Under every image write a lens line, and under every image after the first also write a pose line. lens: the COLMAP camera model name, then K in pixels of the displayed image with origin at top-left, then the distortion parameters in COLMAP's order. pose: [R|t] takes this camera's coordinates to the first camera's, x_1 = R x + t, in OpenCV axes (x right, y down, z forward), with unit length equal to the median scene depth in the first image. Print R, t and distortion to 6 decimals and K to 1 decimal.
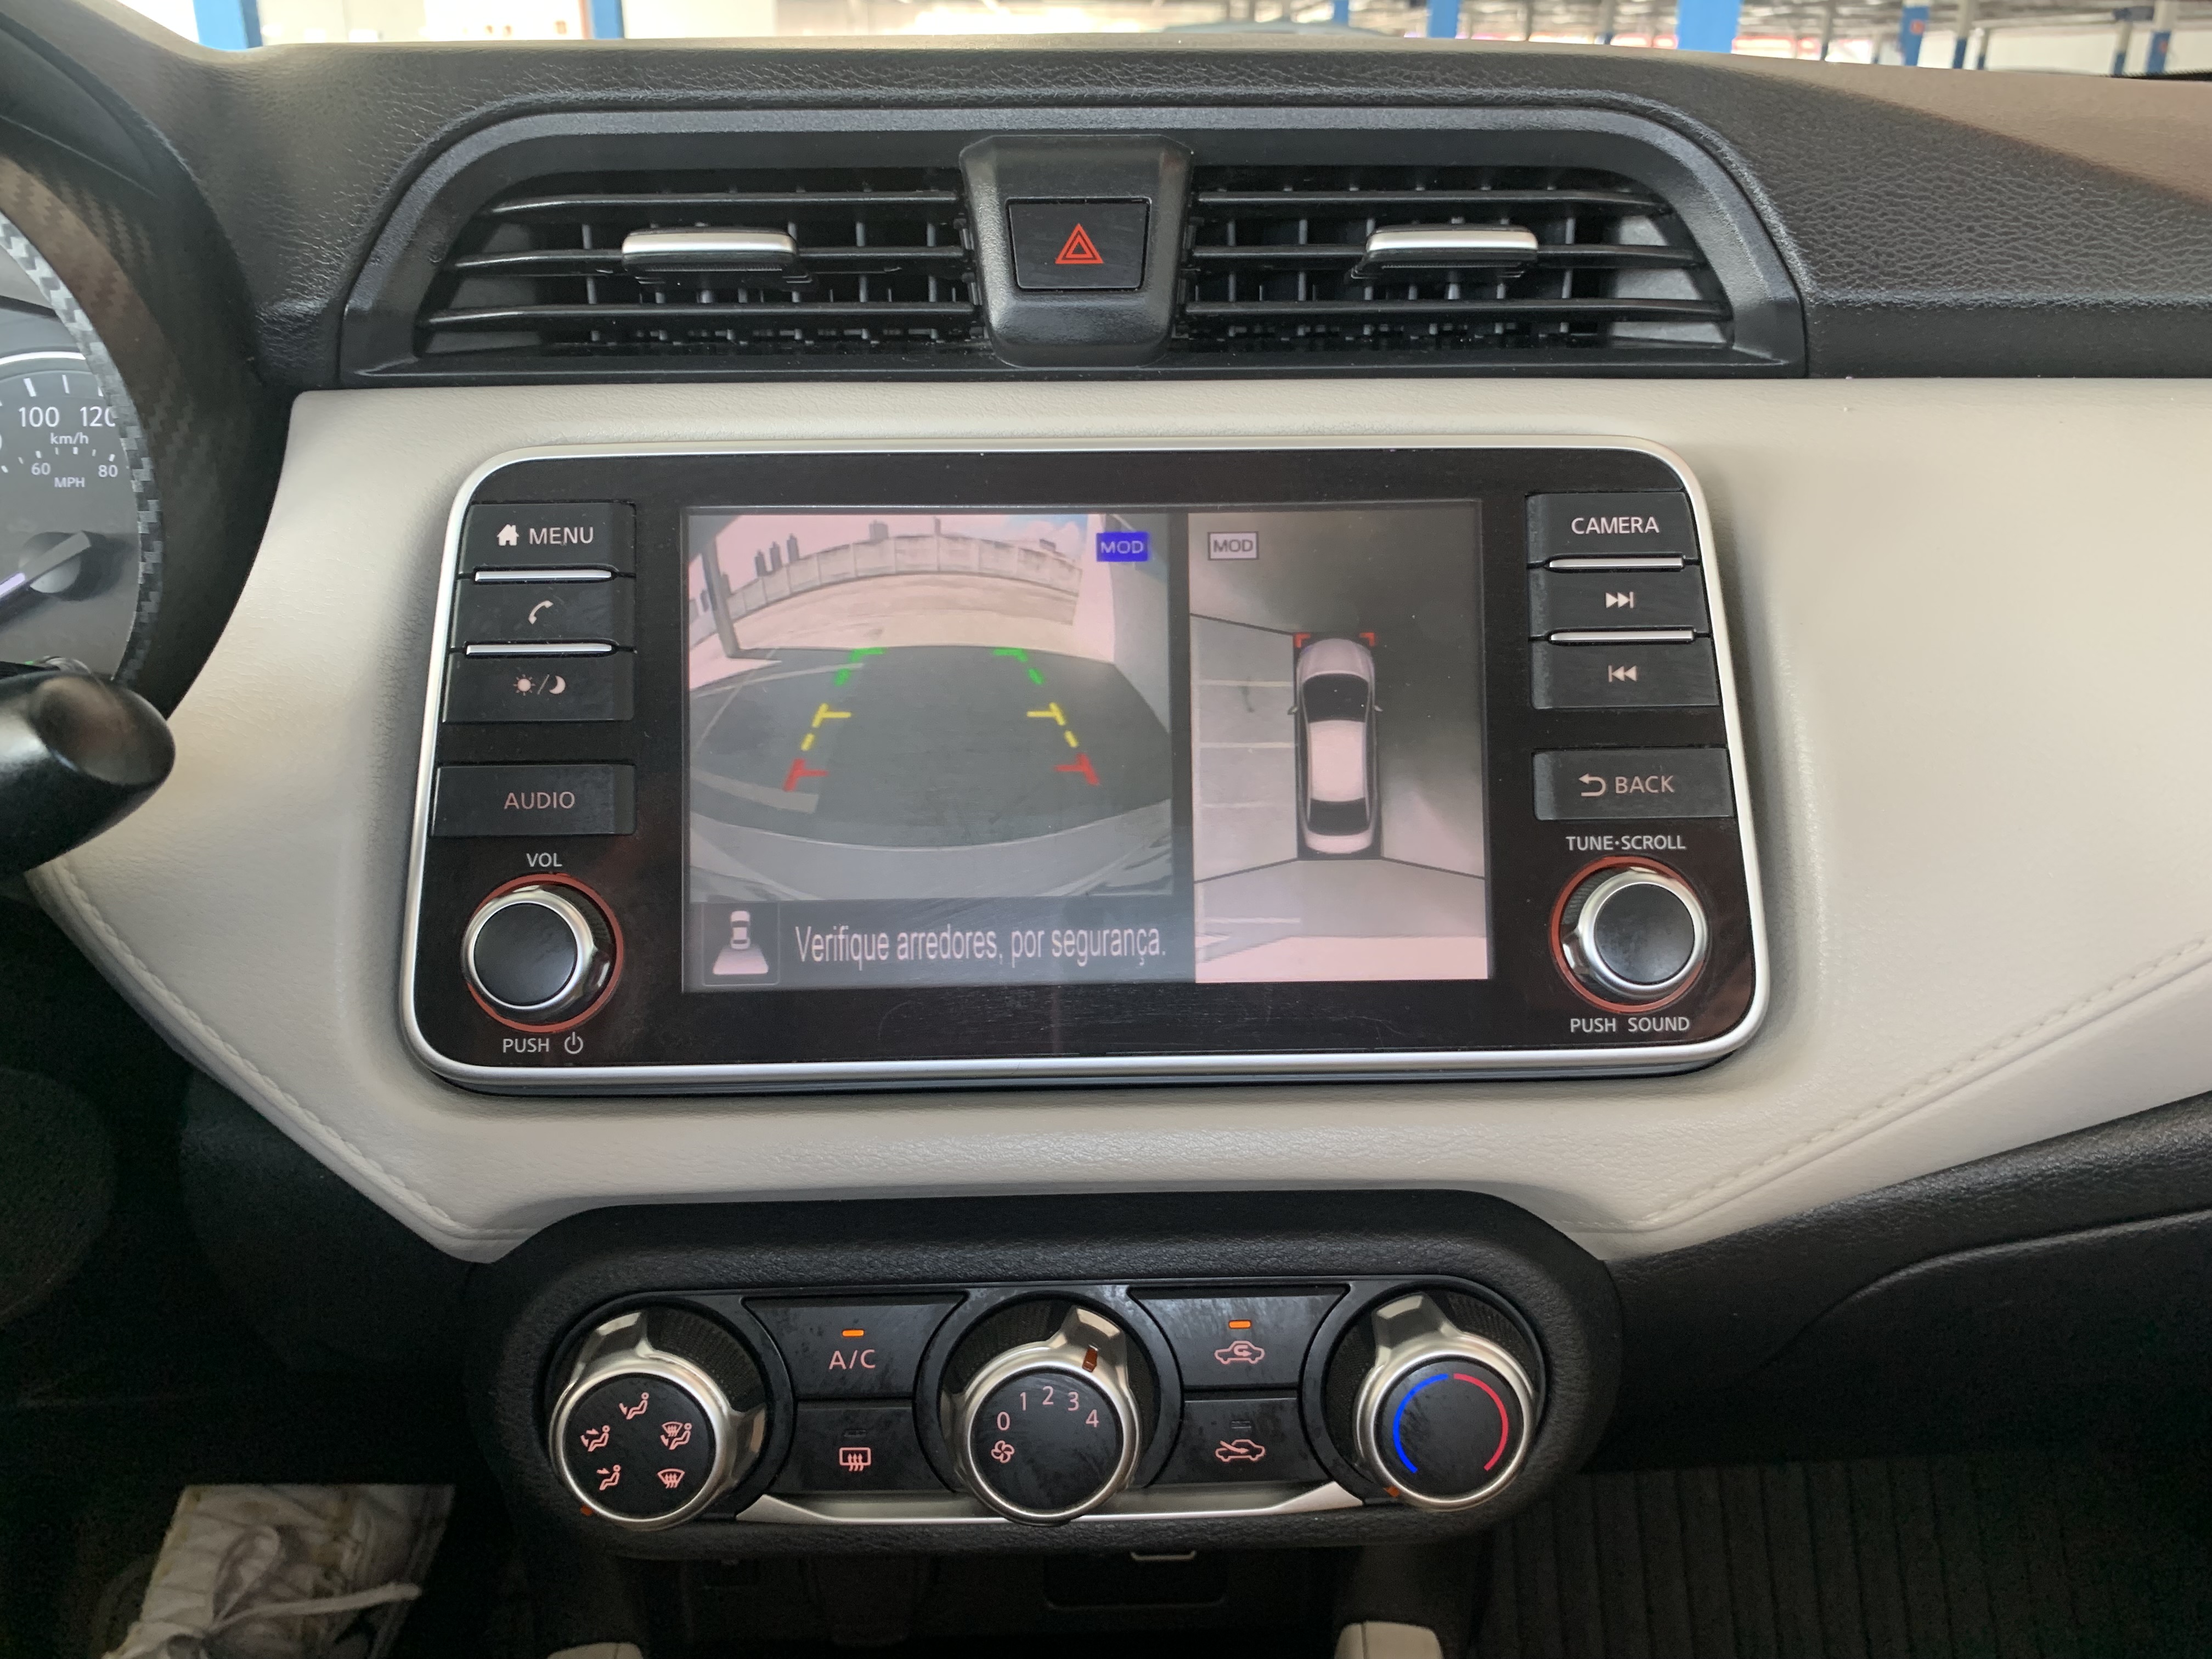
lens RADIAL K [[1742.2, 0, 1132.5], [0, 1742.2, 830.1], [0, 0, 1]] dist [-0.010550, -0.000002]
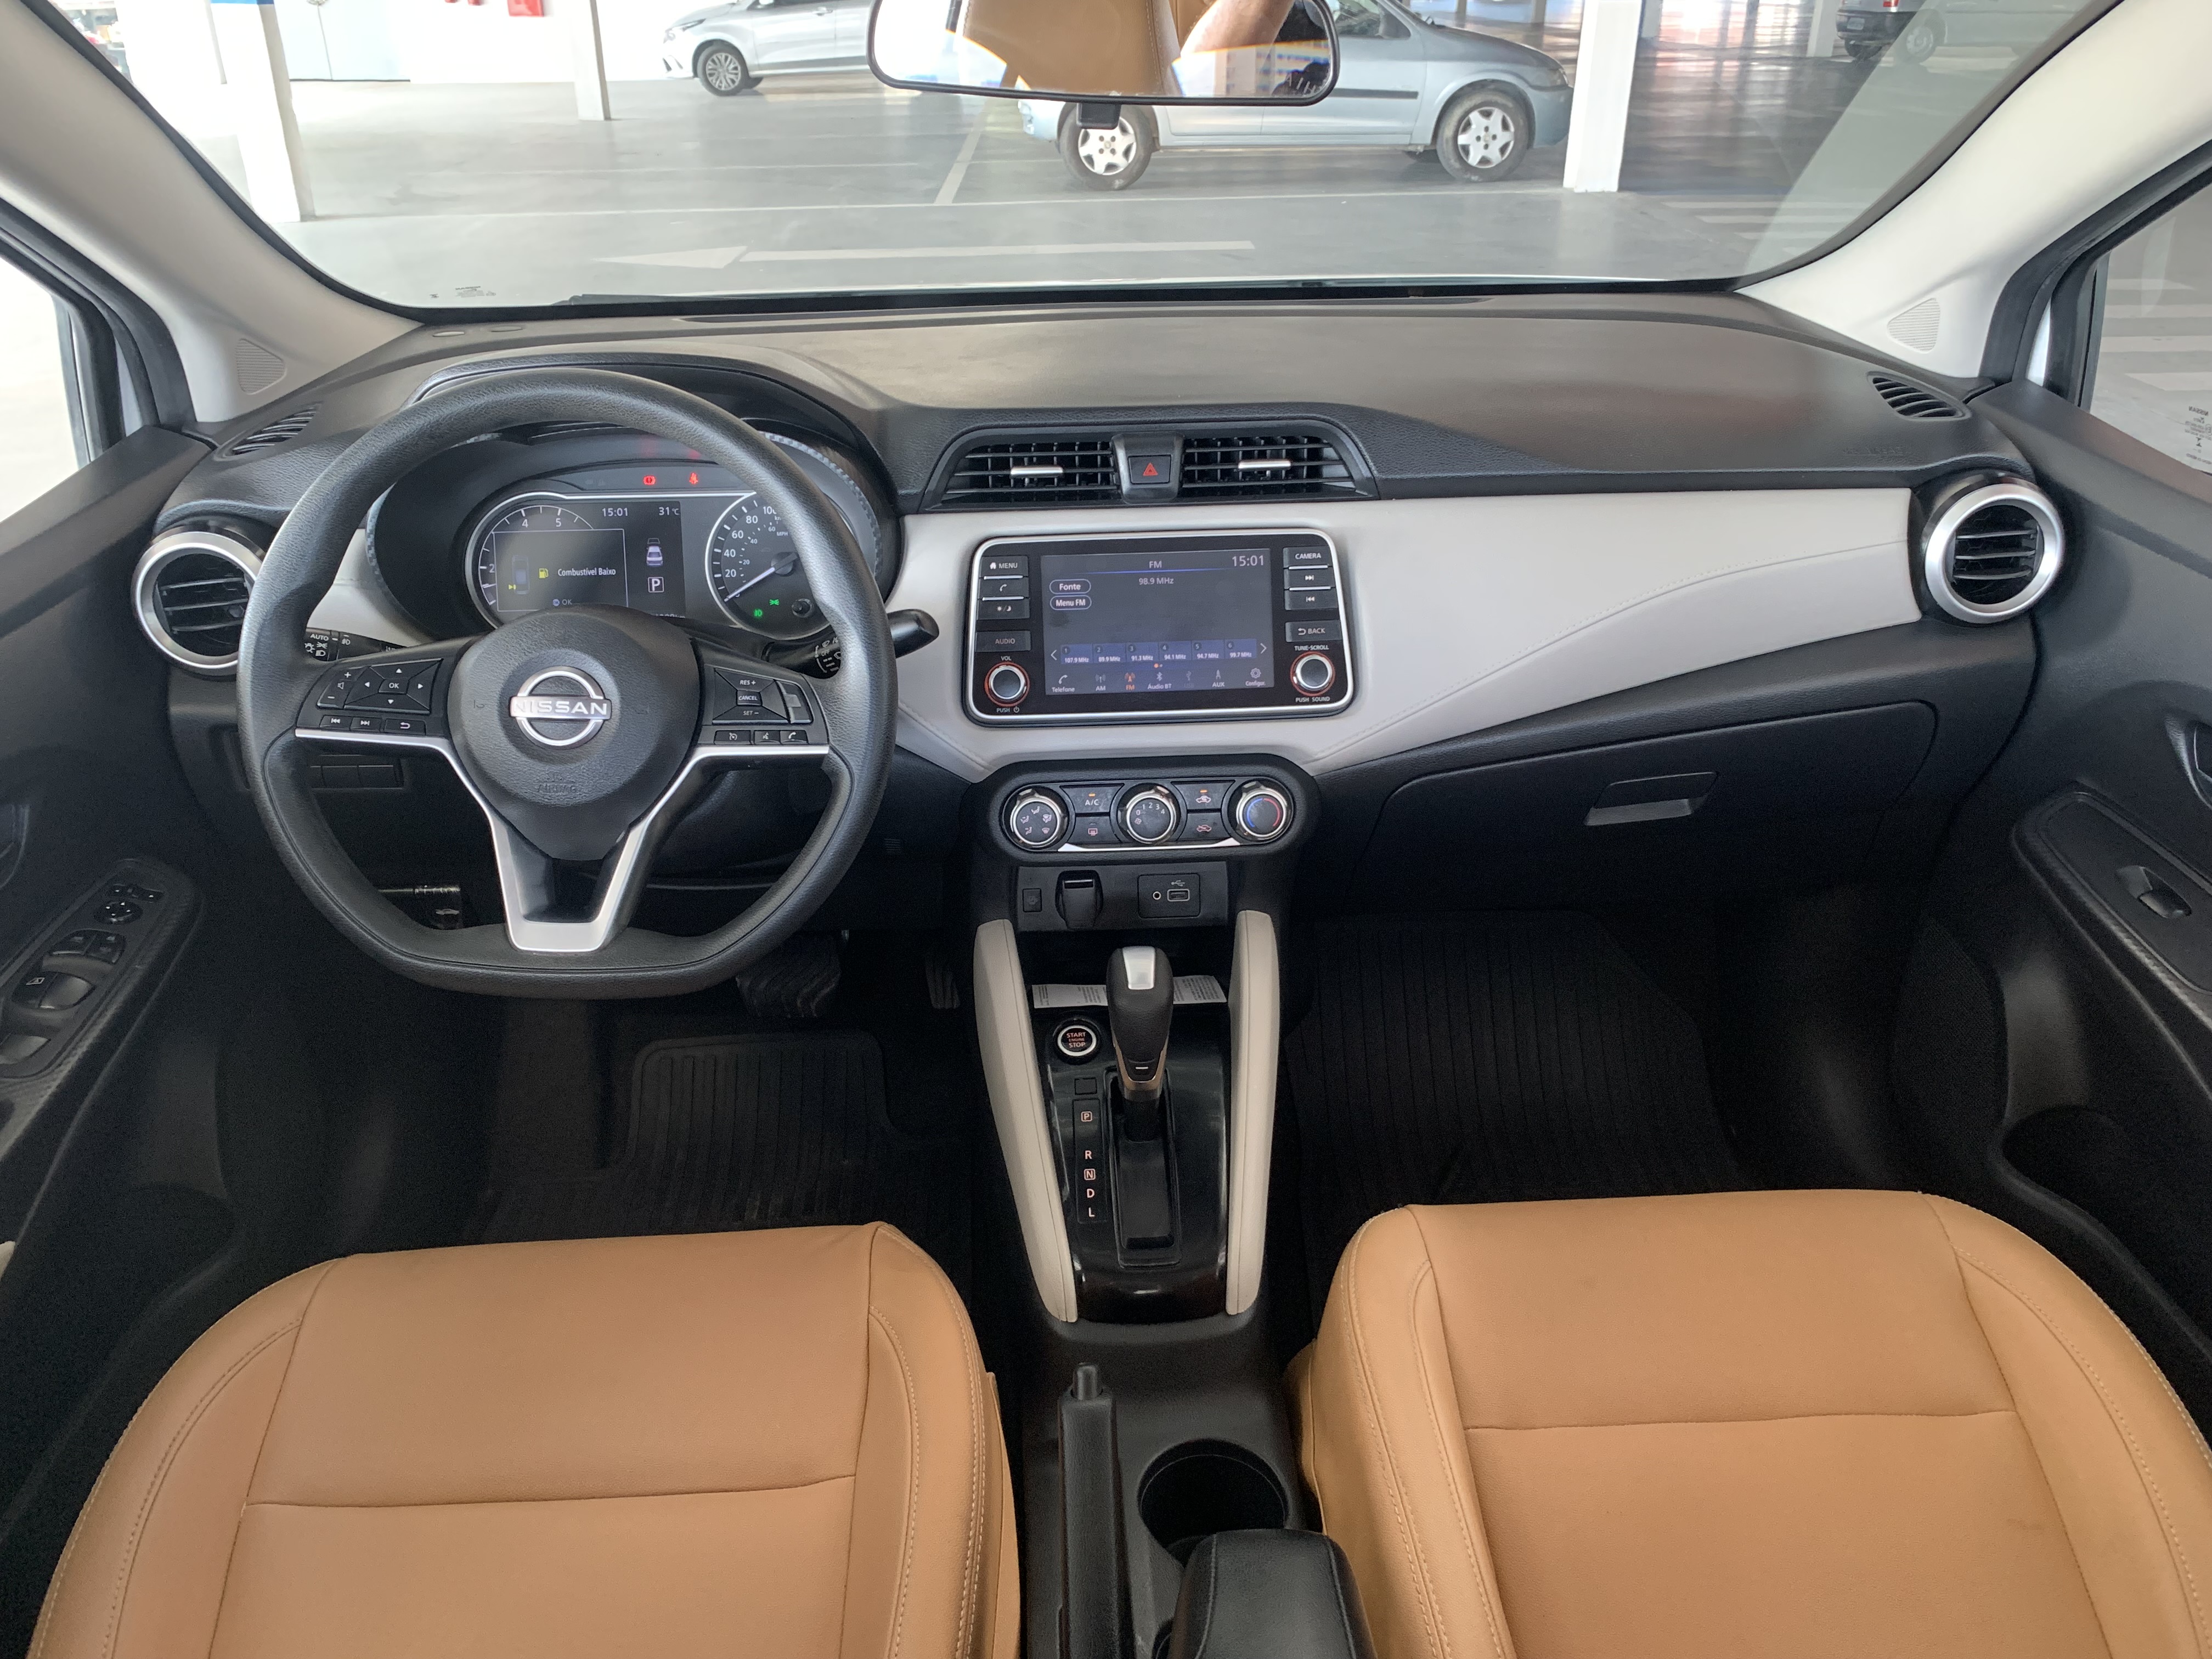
lens RADIAL K [[1699.5, 0, 1119.9], [0, 1699.5, 828.3], [0, 0, 1]] dist [0.058723, -0.074427]
pose [[0.999690, -0.019077, 0.016013, -0.158158], [0.017875, 0.997236, 0.072116, 0.110693], [-0.017344, -0.071807, 0.997268, -2.332775]]
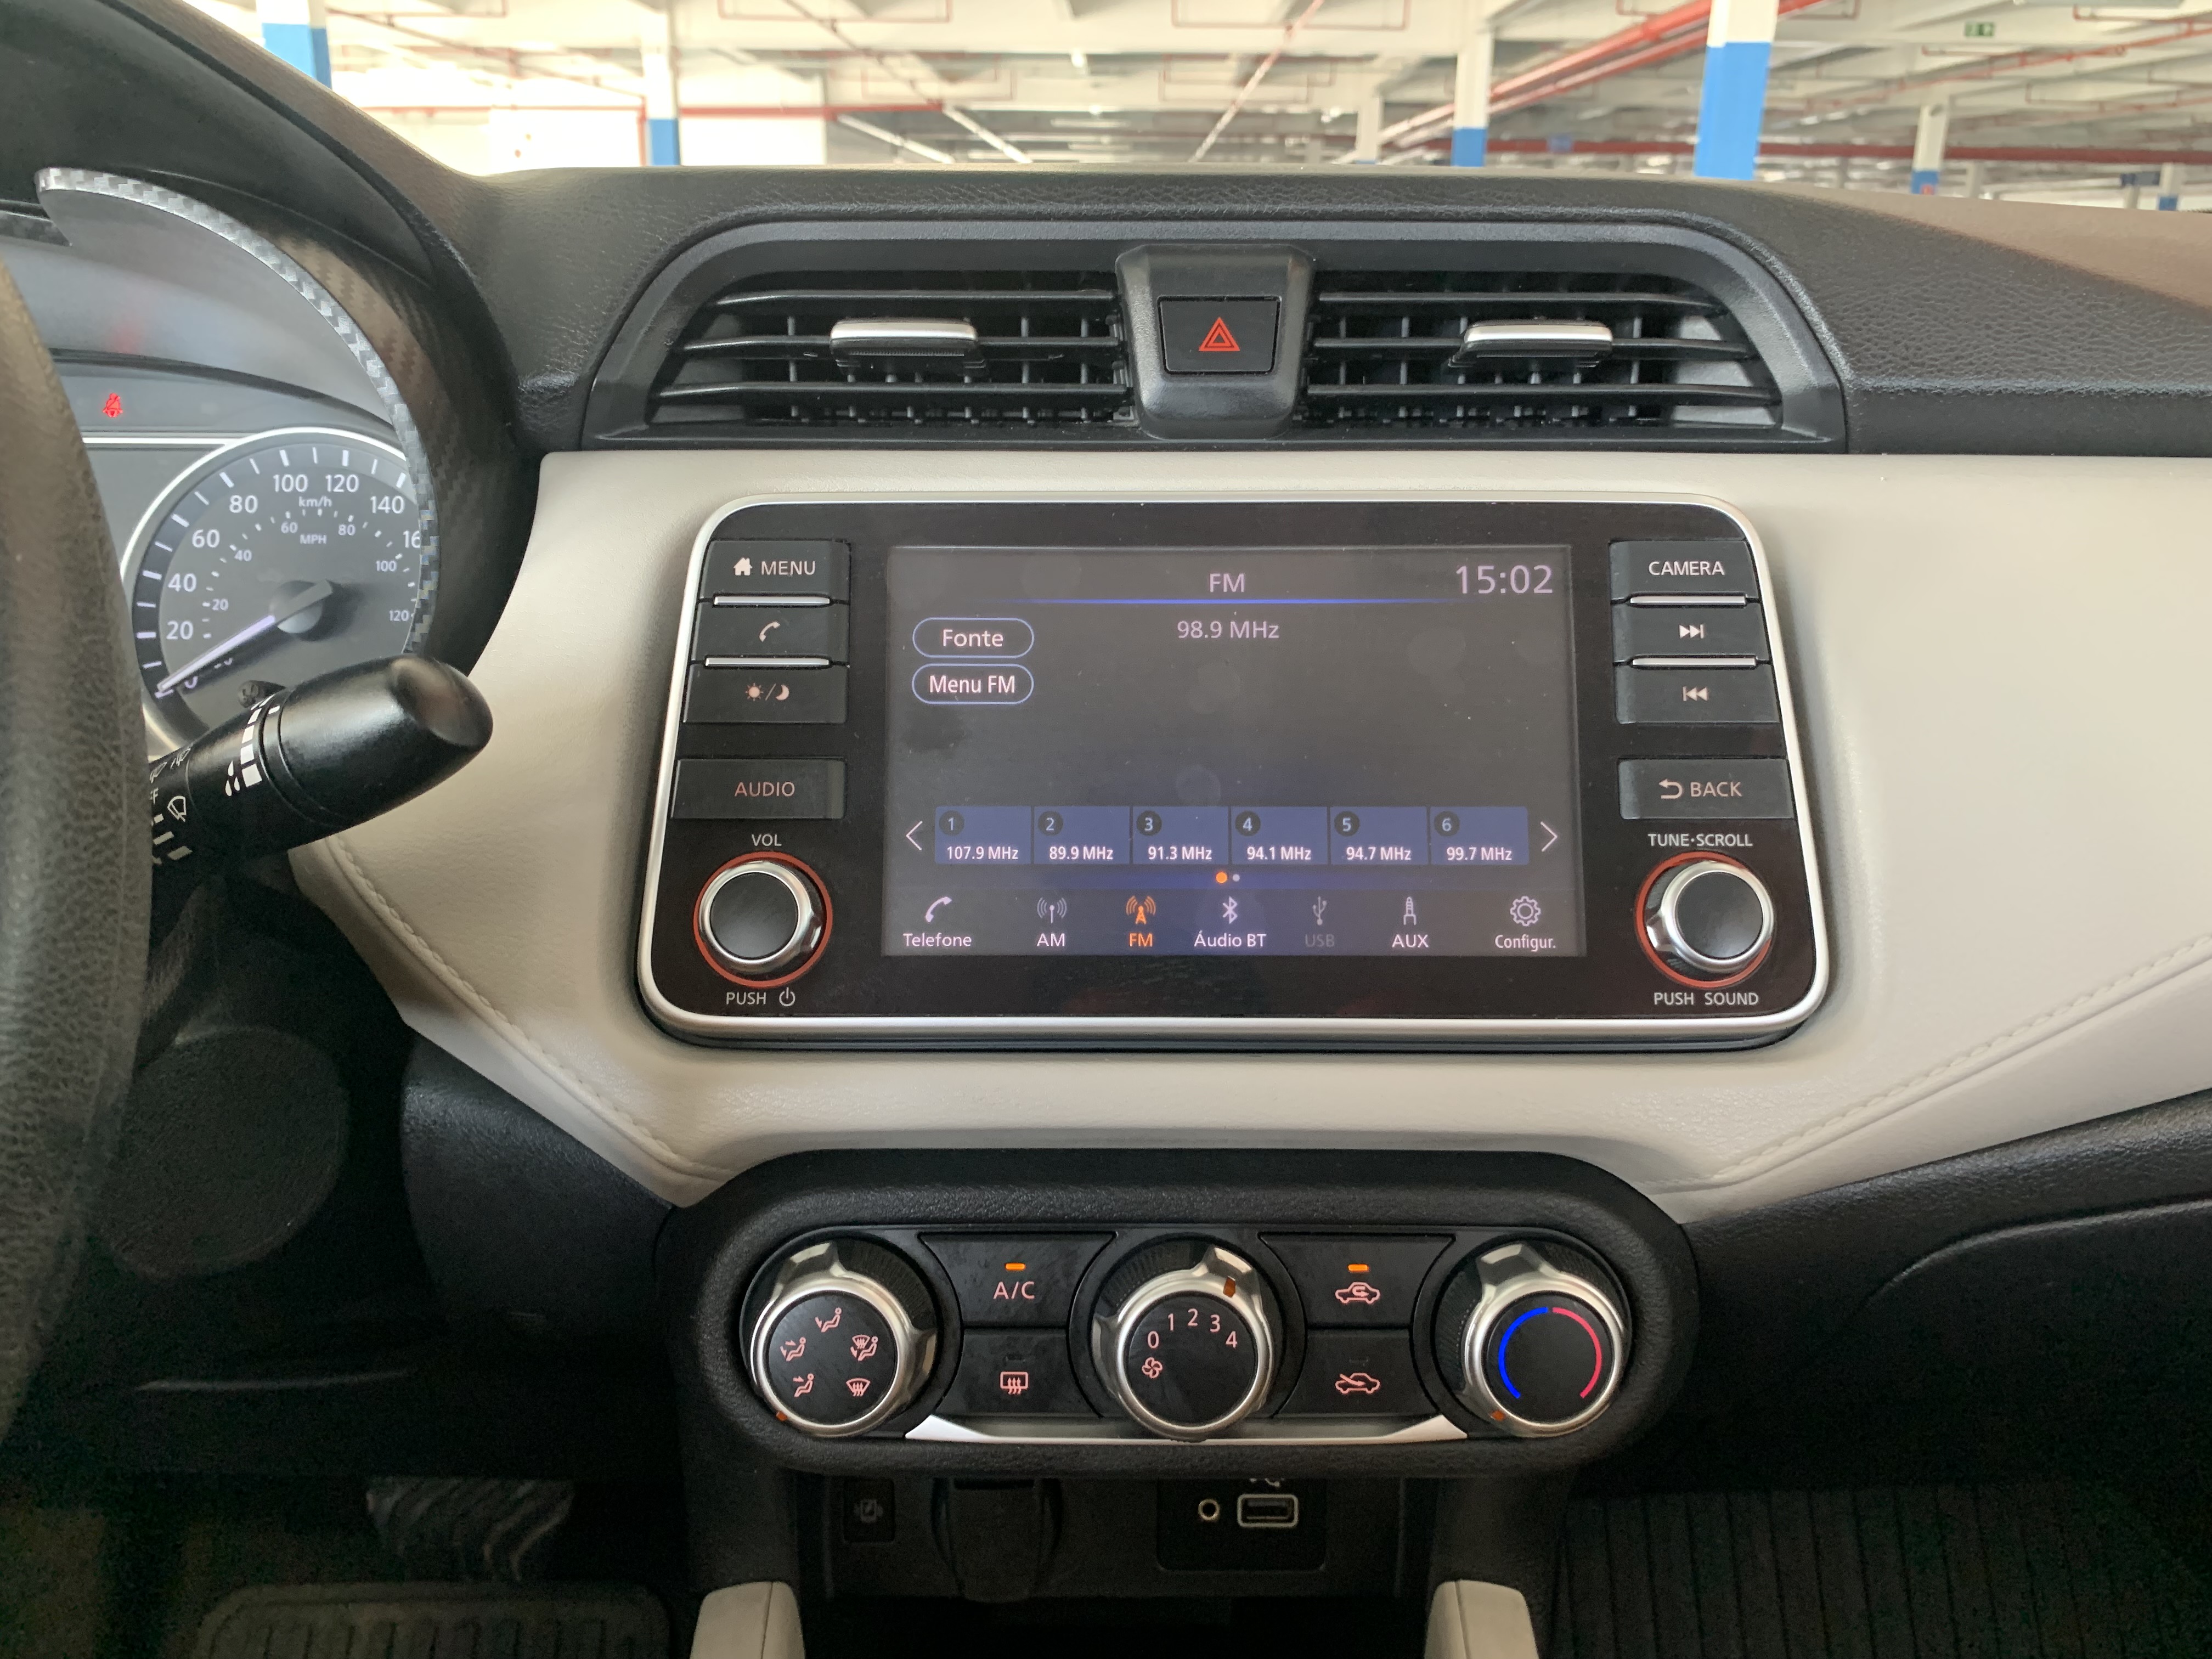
lens RADIAL K [[1721.6, 0, 1114.7], [0, 1721.6, 808.4], [0, 0, 1]] dist [0.021649, -0.054075]
pose [[0.999640, 0.012813, -0.023590, -0.072482], [-0.014813, 0.996128, -0.086654, 0.087379], [0.022389, 0.086972, 0.995959, -0.137651]]
